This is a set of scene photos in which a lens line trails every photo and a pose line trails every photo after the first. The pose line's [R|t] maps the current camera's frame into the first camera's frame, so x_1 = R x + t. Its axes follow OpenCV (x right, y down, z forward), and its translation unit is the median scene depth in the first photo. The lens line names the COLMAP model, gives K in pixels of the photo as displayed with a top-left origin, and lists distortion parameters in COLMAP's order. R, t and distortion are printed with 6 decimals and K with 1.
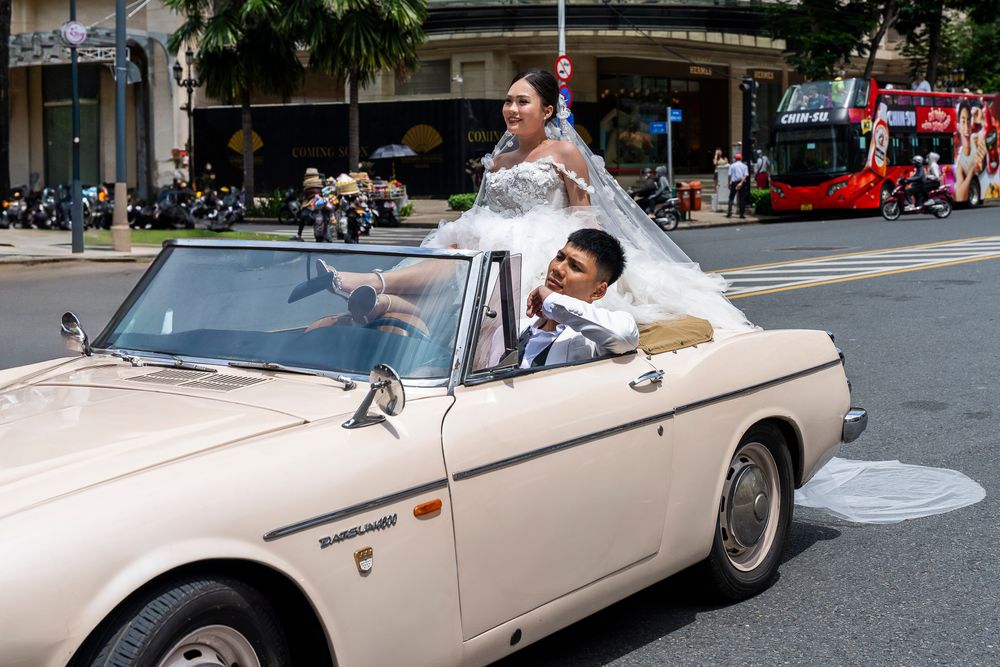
lens RADIAL K [[1669.7, 0, 500.0], [0, 1669.7, 333.5], [0, 0, 1]] dist [-0.019237, -0.050898]
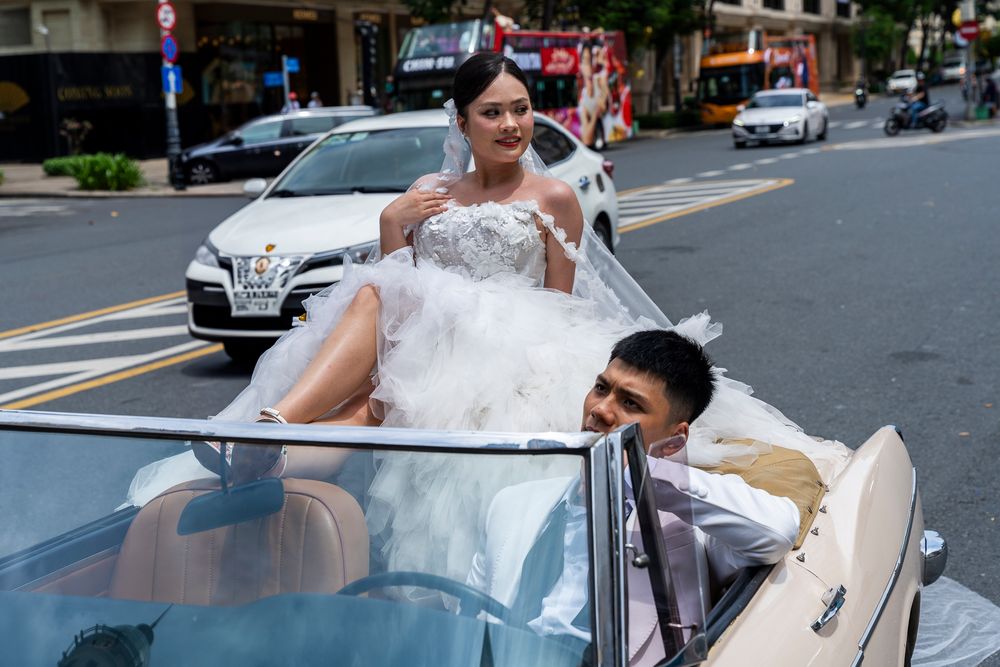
lens RADIAL K [[1610.3, 0, 433.1], [0, 1610.3, 335.2], [0, 0, 1]] dist [0.061407, -0.032123]
pose [[0.971808, -0.066879, 0.226087, -0.030834], [0.057236, 0.997160, 0.048948, -0.020098], [-0.228719, -0.034628, 0.972876, 0.102457]]
